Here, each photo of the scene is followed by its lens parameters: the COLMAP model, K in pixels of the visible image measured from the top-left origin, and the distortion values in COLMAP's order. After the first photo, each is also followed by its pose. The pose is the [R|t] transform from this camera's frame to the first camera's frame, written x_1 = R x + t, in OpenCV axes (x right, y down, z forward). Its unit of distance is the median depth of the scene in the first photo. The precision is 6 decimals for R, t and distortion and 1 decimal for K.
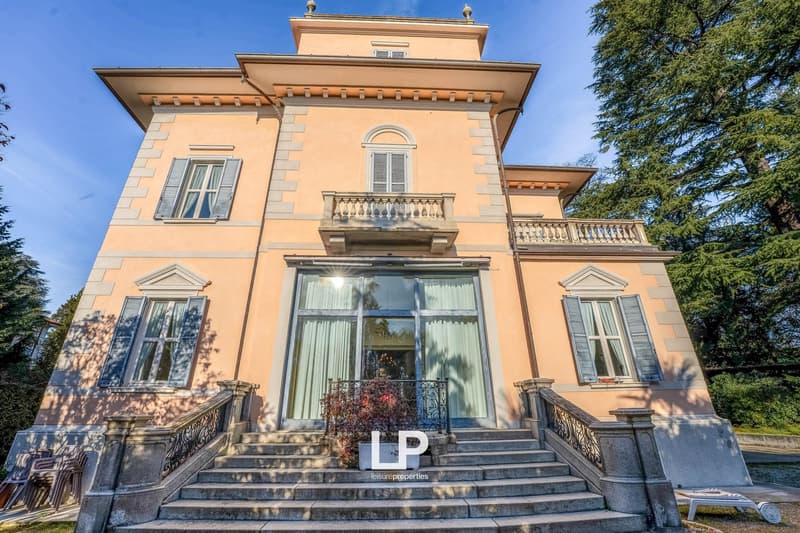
lens RADIAL K [[334.3, 0, 399.9], [0, 334.3, 265.7], [0, 0, 1]] dist [-0.022675, 0.001007]
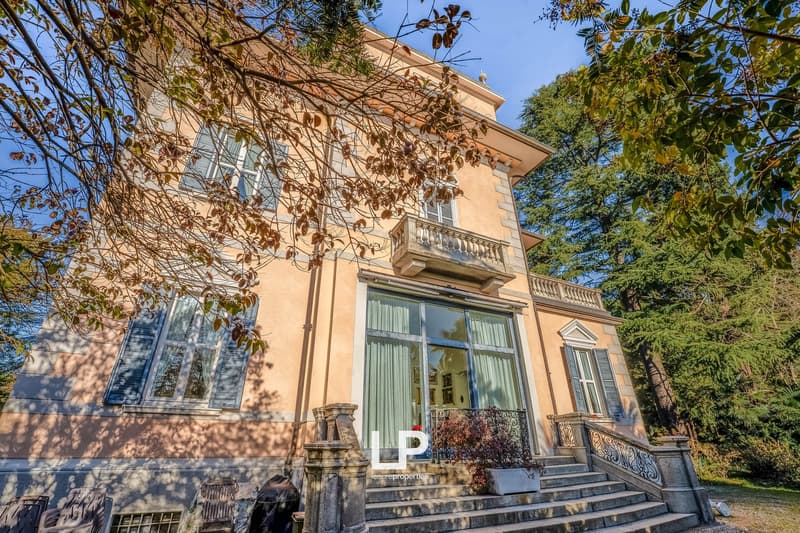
lens RADIAL K [[349.6, 0, 400.0], [0, 349.6, 266.5], [0, 0, 1]] dist [-0.022808, 0.000789]
pose [[0.909135, 0.191639, 0.369795, -0.654344], [-0.168194, 0.981169, -0.094969, 0.040227], [-0.381031, 0.024143, 0.924247, 0.058285]]
